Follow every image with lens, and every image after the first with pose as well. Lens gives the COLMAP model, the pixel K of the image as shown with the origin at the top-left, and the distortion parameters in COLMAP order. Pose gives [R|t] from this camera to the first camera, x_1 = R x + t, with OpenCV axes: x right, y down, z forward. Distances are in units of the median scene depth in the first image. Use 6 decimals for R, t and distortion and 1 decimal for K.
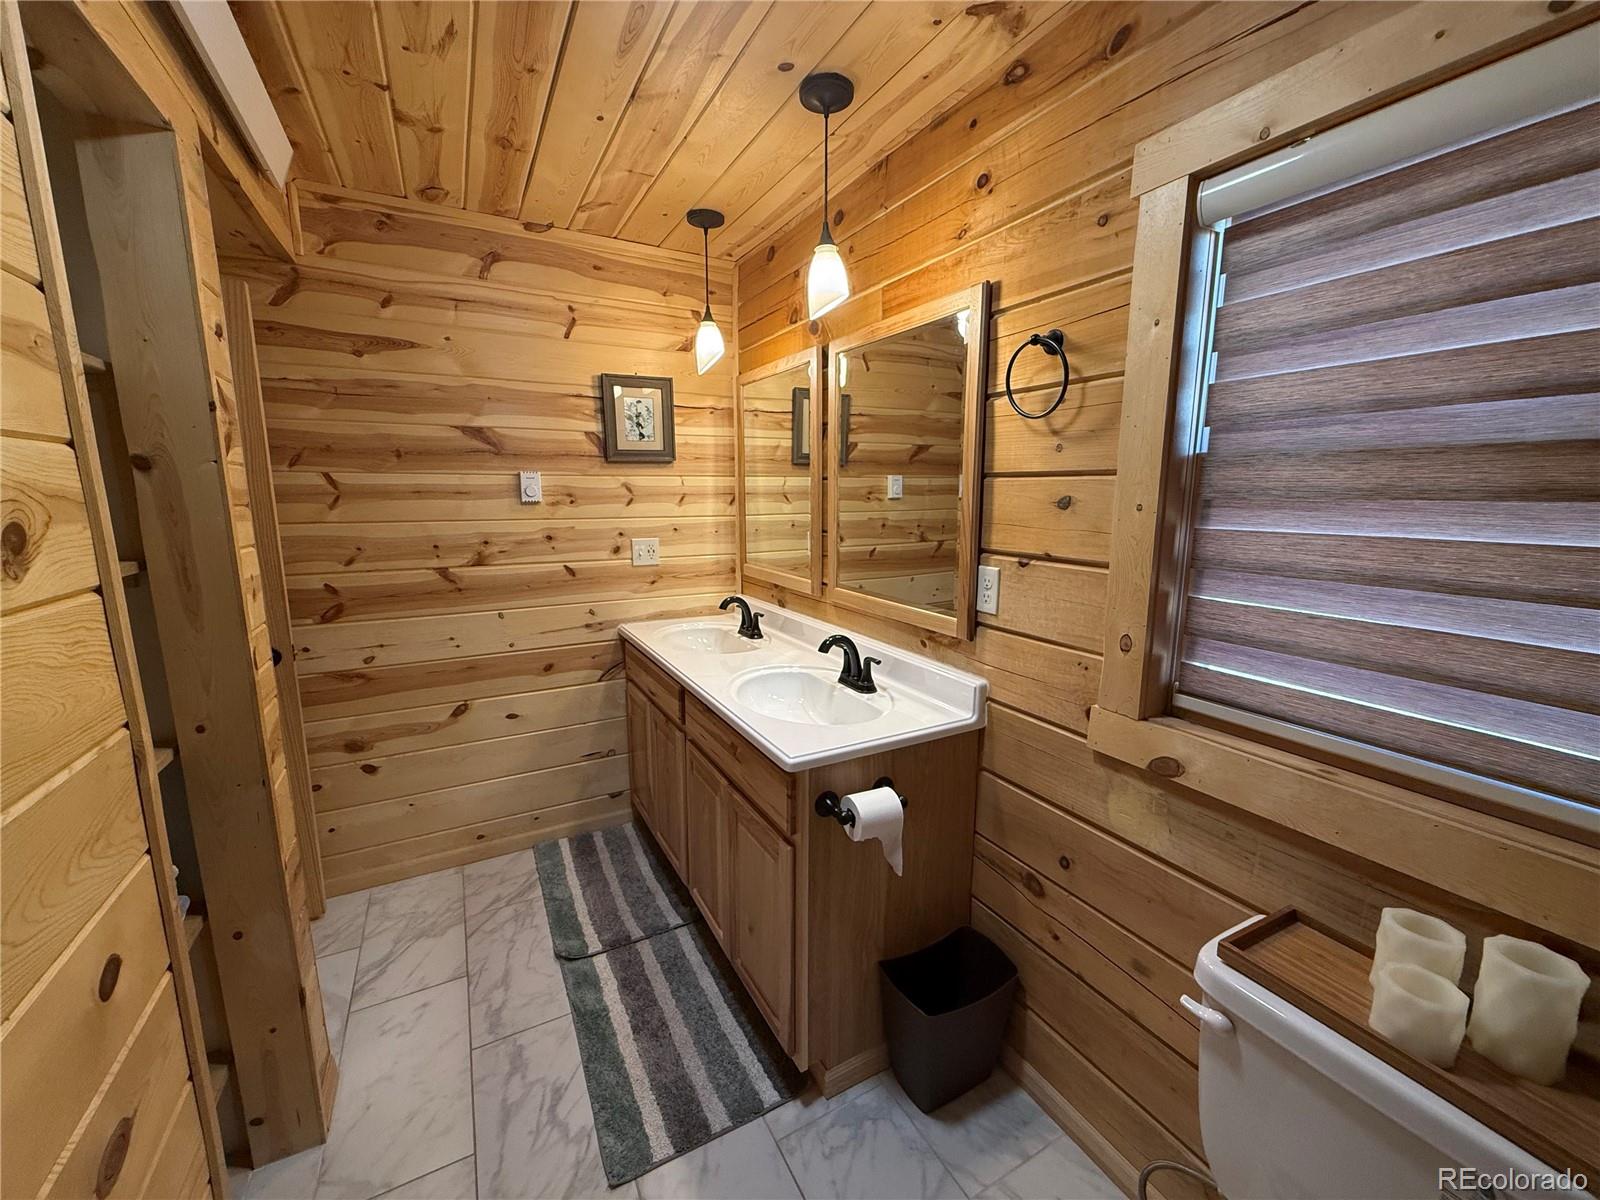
lens RADIAL K [[638.3, 0, 800.0], [0, 638.3, 600.0], [0, 0, 1]] dist [0.000060, 0.000481]
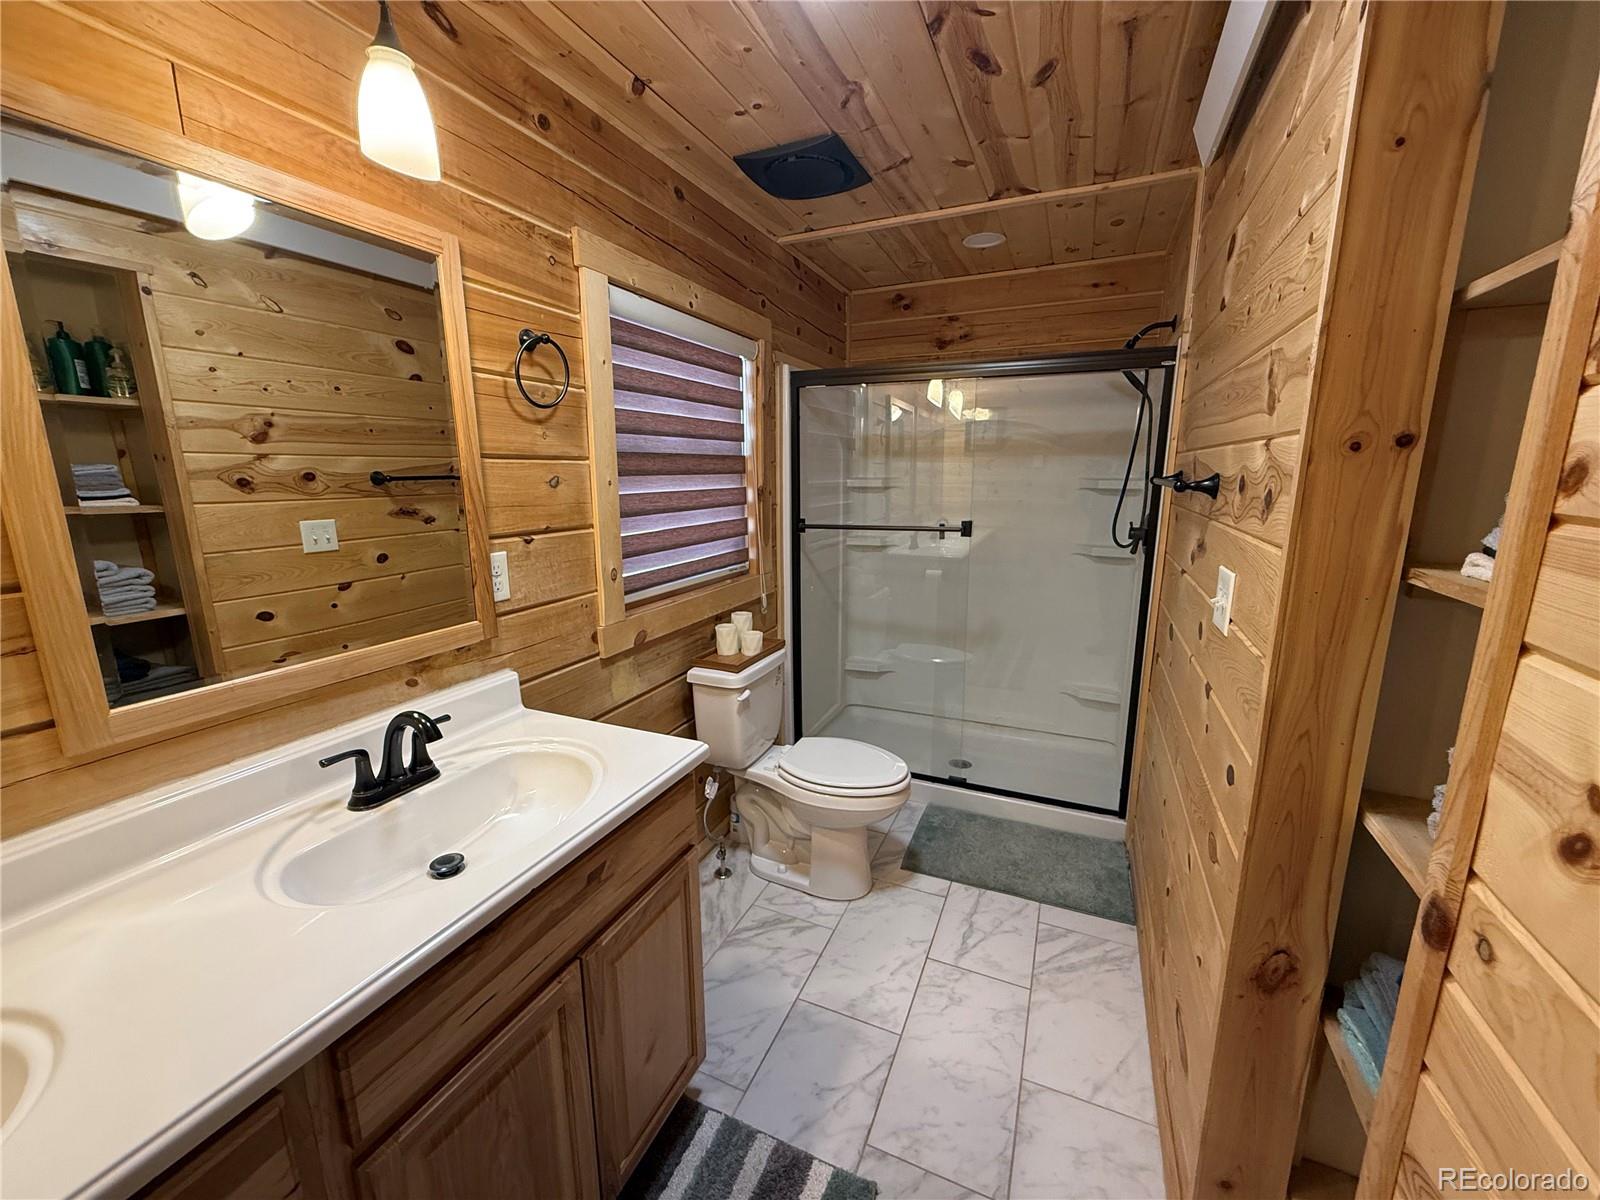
lens RADIAL K [[638.3, 0, 800.0], [0, 638.3, 600.0], [0, 0, 1]] dist [0.000060, 0.000481]
pose [[-0.609687, -0.157277, 0.776882, -0.755114], [0.139341, 0.943587, 0.300378, -0.214769], [-0.780299, 0.291388, -0.553378, 1.230472]]
